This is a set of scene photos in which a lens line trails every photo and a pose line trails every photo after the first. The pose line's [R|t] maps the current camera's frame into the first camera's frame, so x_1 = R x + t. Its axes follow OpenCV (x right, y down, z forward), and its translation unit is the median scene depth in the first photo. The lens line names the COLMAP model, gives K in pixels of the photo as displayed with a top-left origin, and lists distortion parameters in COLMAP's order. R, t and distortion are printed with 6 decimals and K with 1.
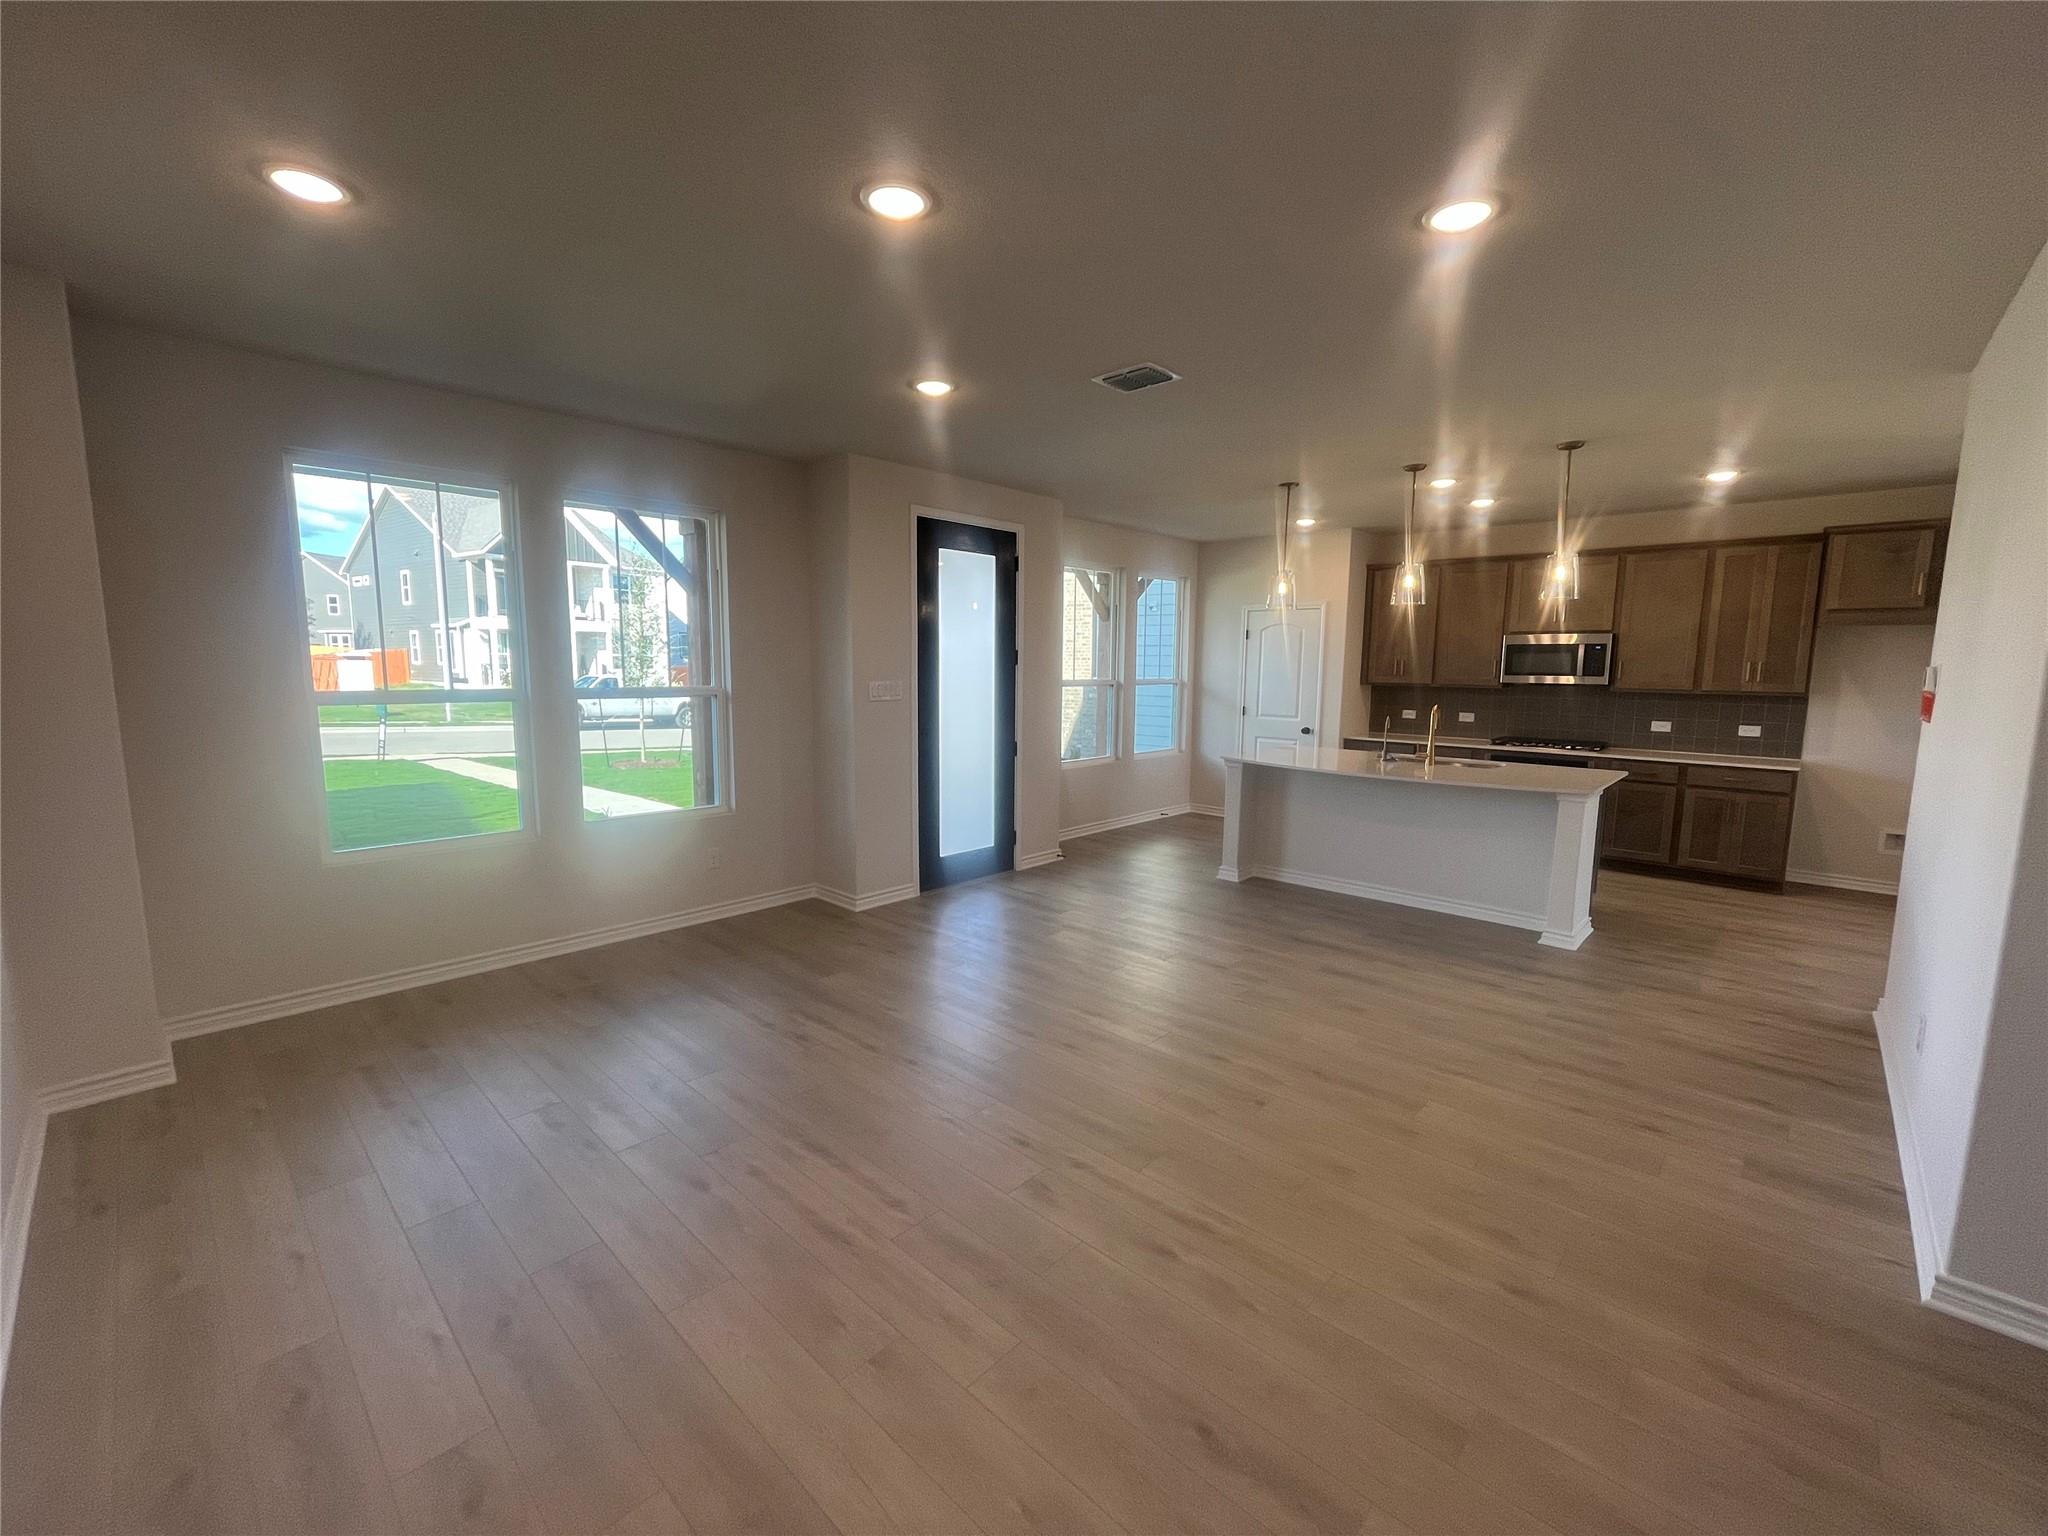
lens RADIAL K [[828.3, 0, 1020.8], [0, 828.3, 772.9], [0, 0, 1]] dist [0.002205, -0.003487]
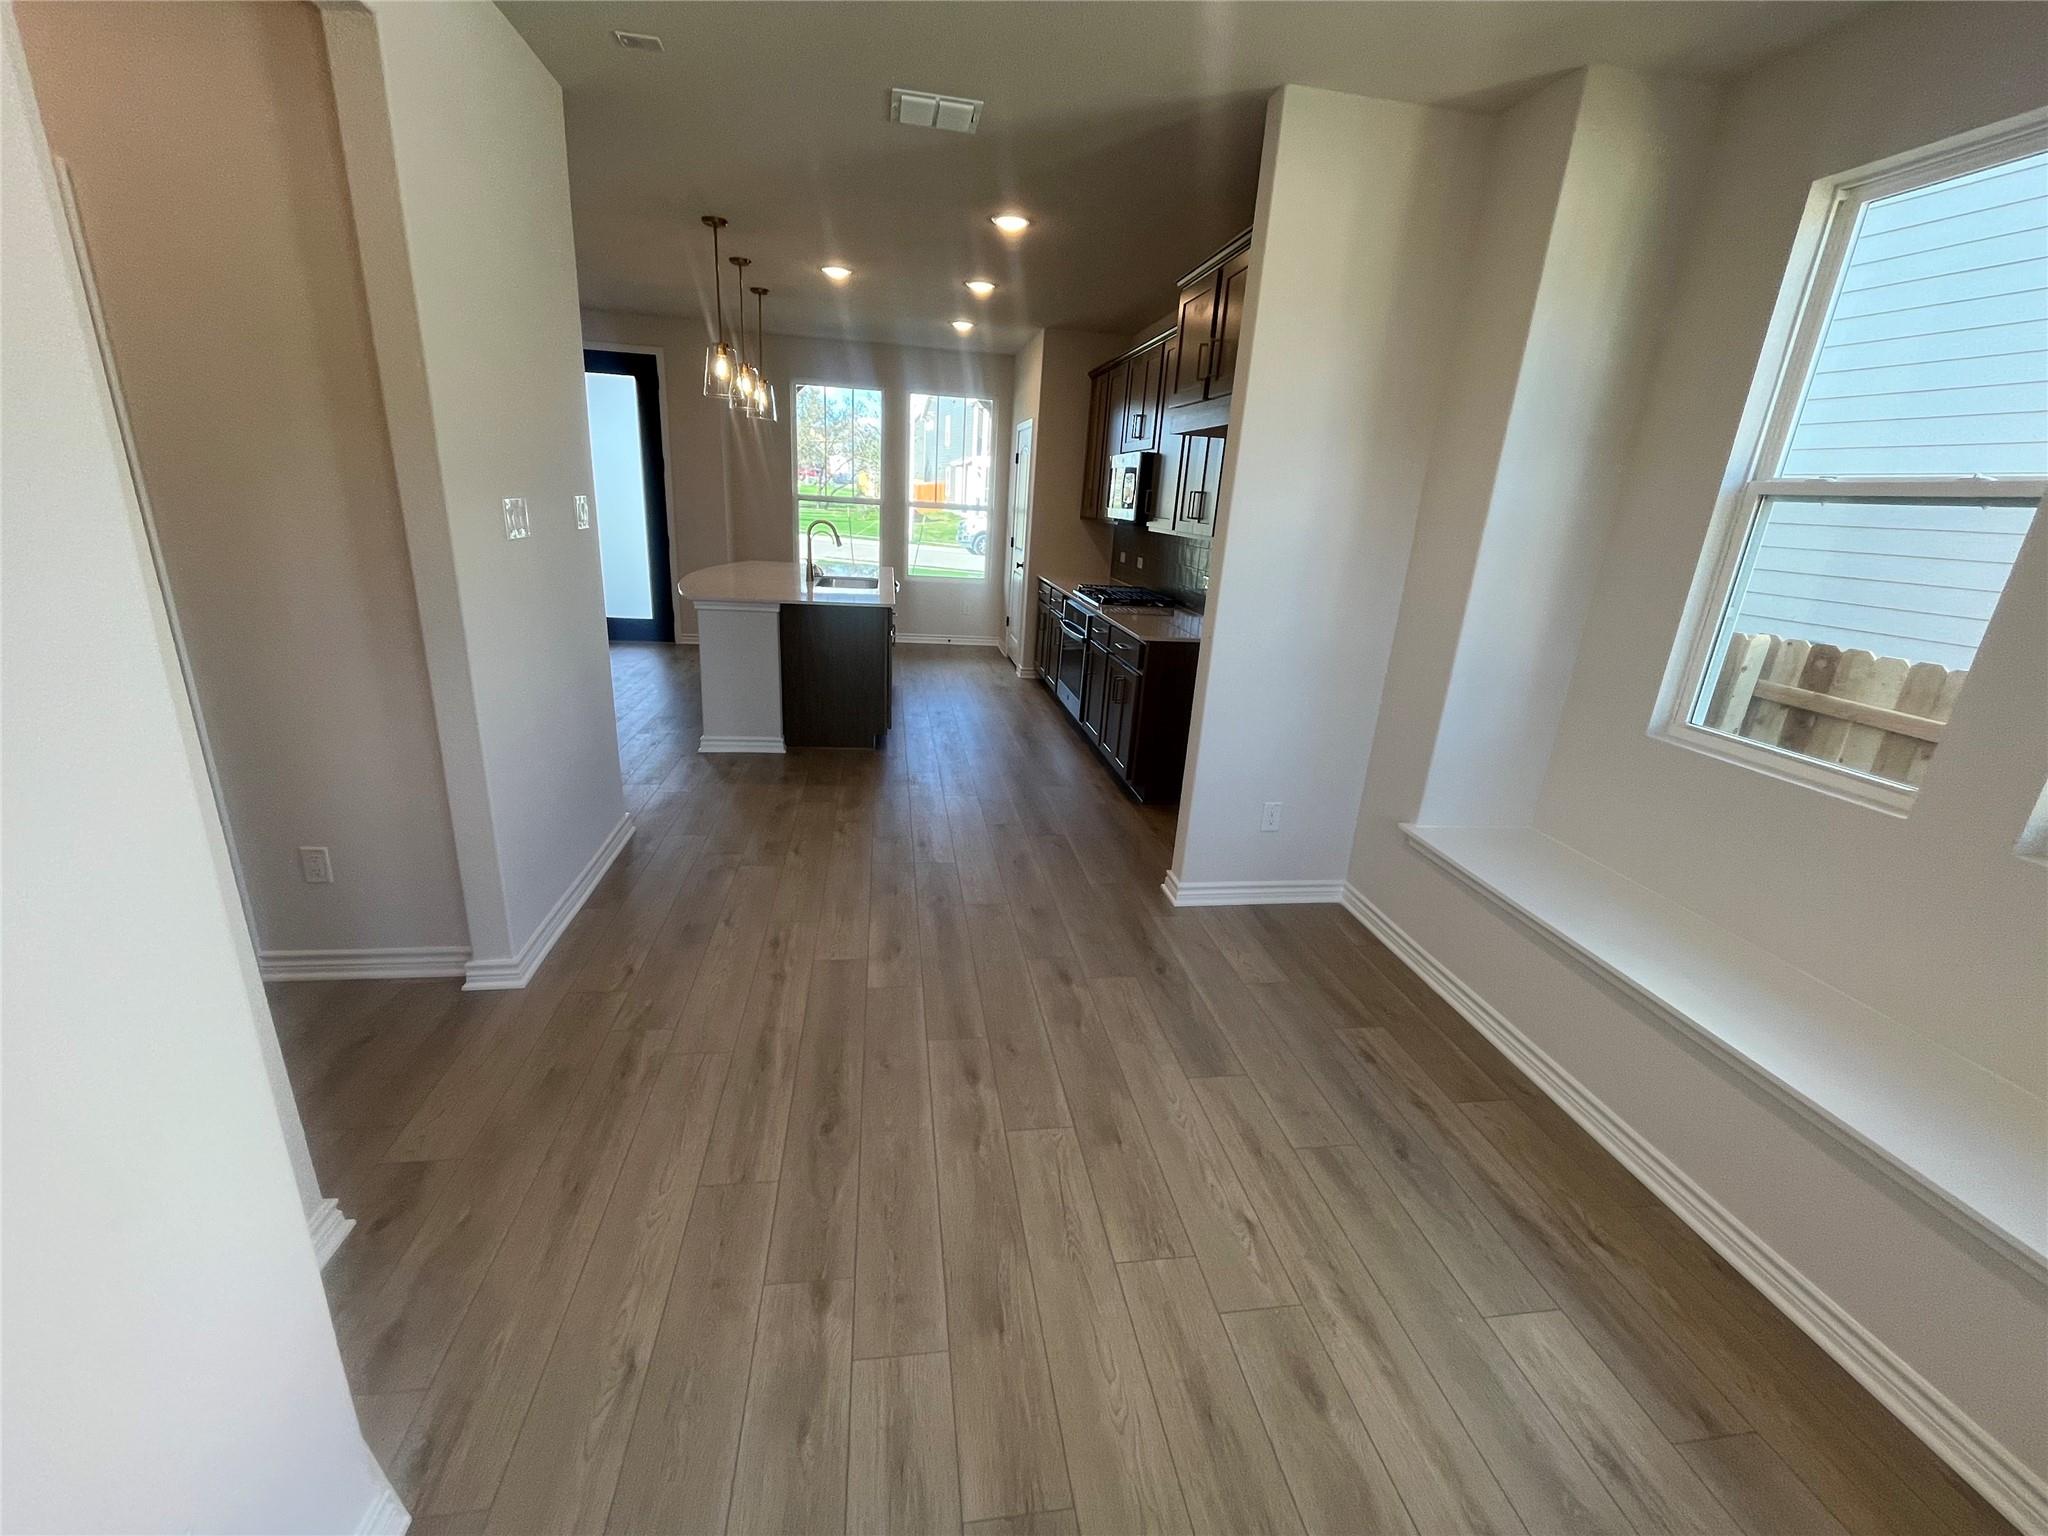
lens RADIAL K [[837.1, 0, 1012.1], [0, 837.1, 768.2], [0, 0, 1]] dist [-0.000973, -0.000343]
pose [[0.779603, 0.233233, -0.581224, 1.131491], [-0.138914, 0.969348, 0.202651, -0.025113], [0.610673, -0.077248, 0.788106, 0.285857]]
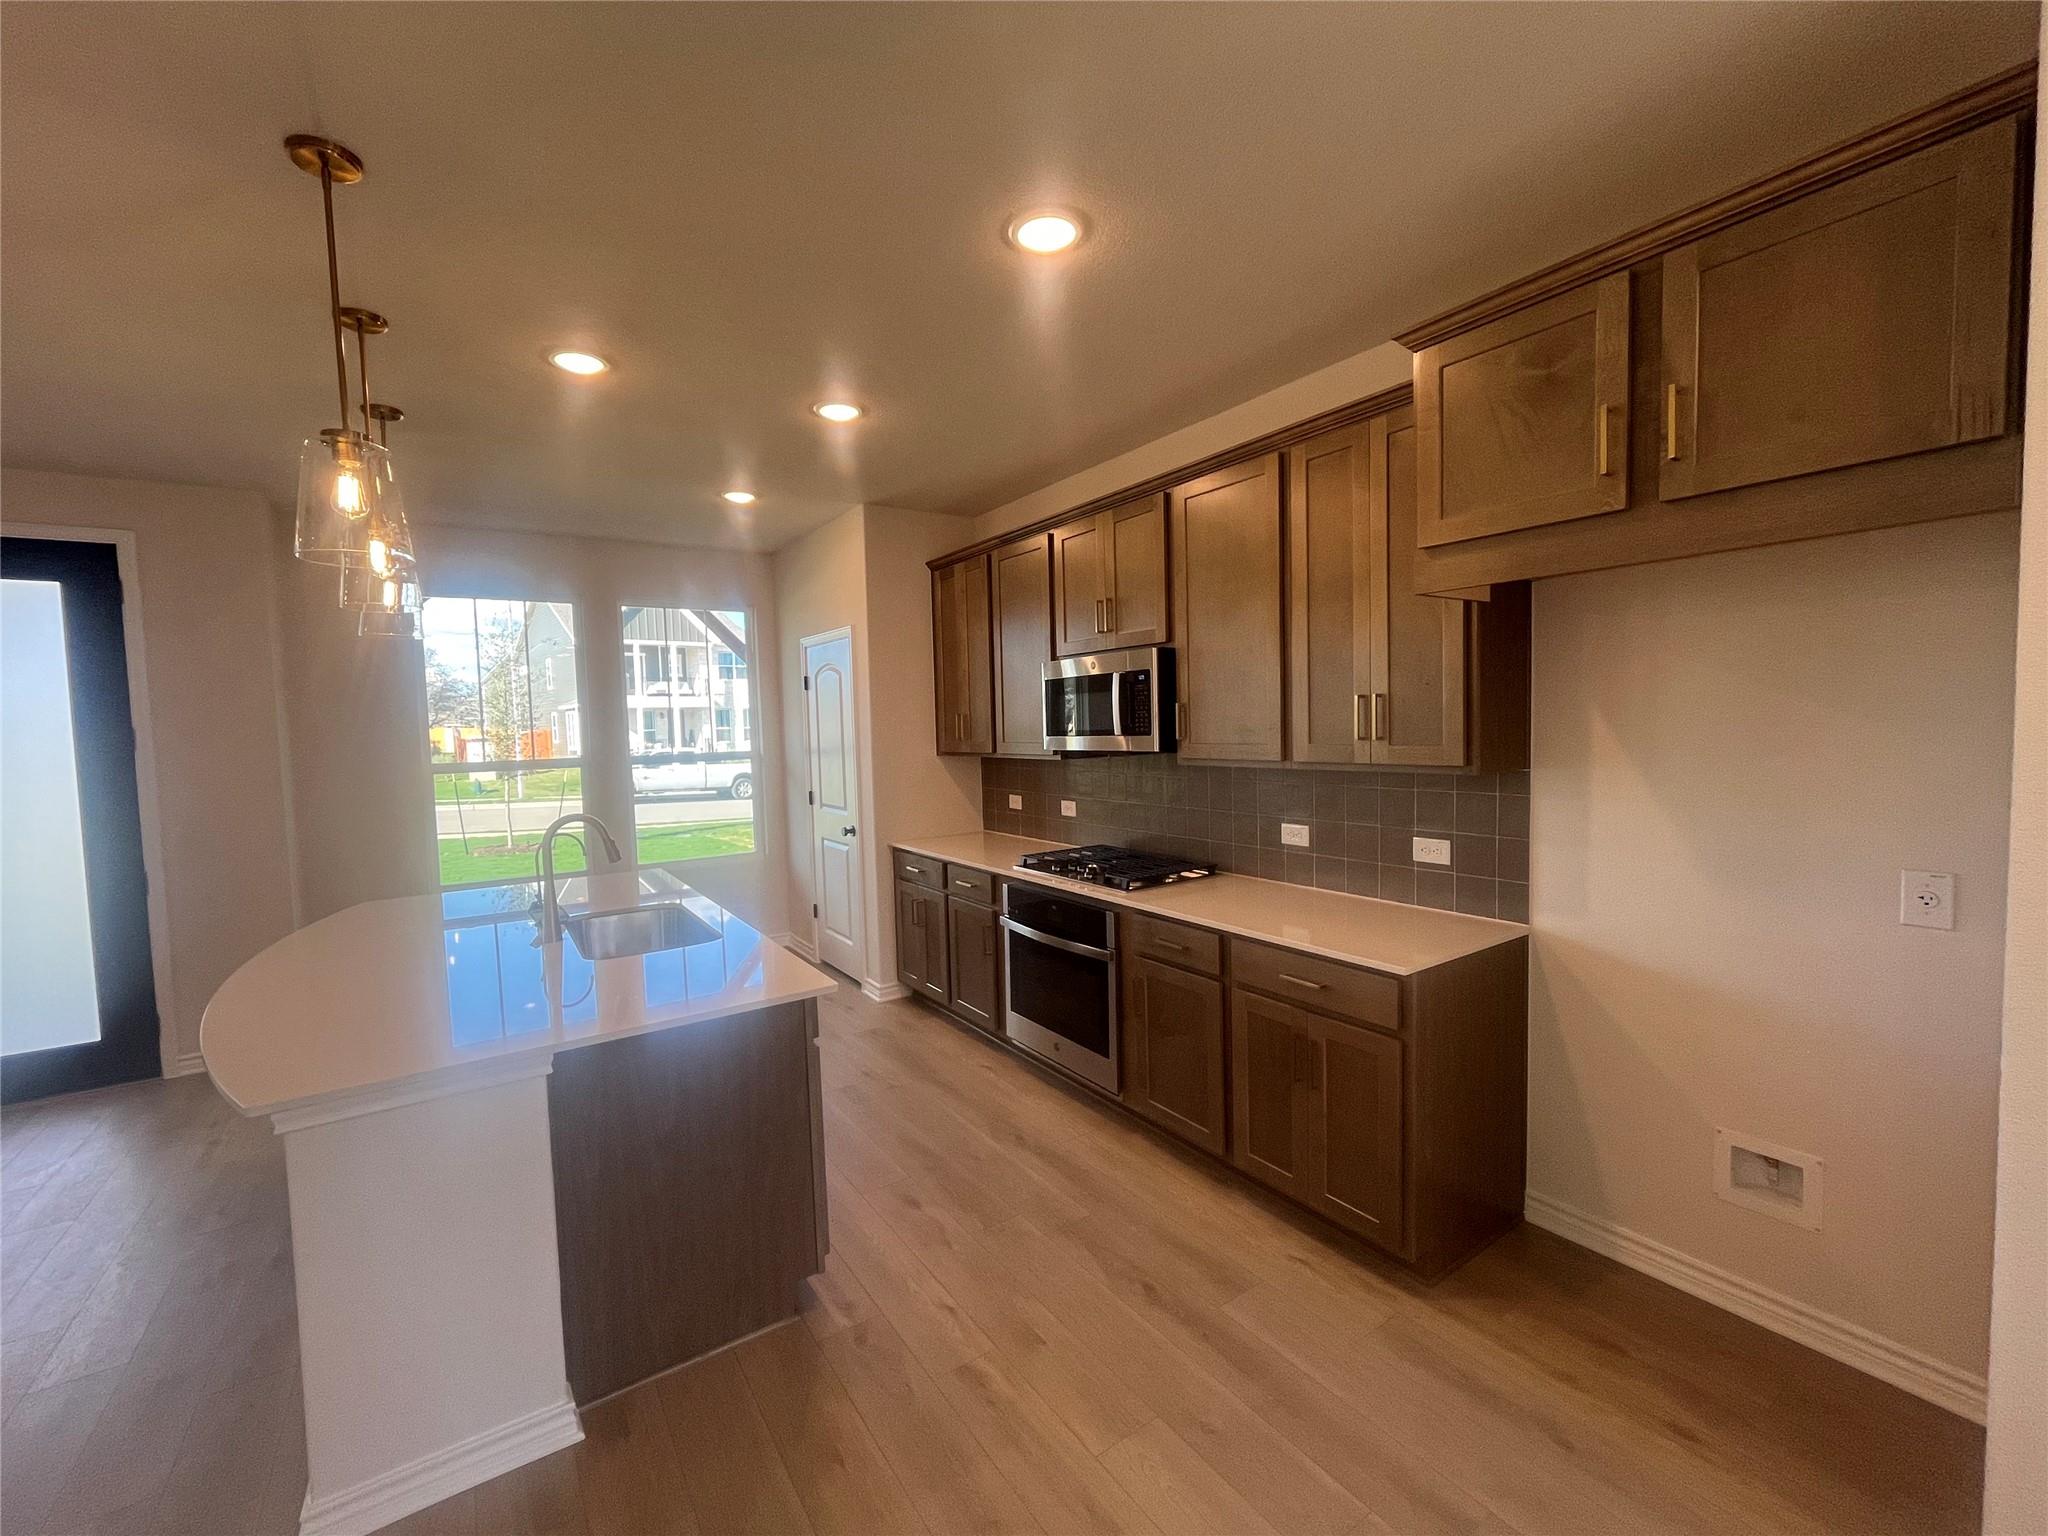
lens RADIAL K [[835.9, 0, 1018.2], [0, 835.9, 765.7], [0, 0, 1]] dist [0.000543, -0.000185]
pose [[0.973689, -0.026069, -0.226386, 0.740656], [0.008086, 0.996762, -0.080004, -0.059422], [0.227739, 0.076069, 0.970746, 0.499436]]
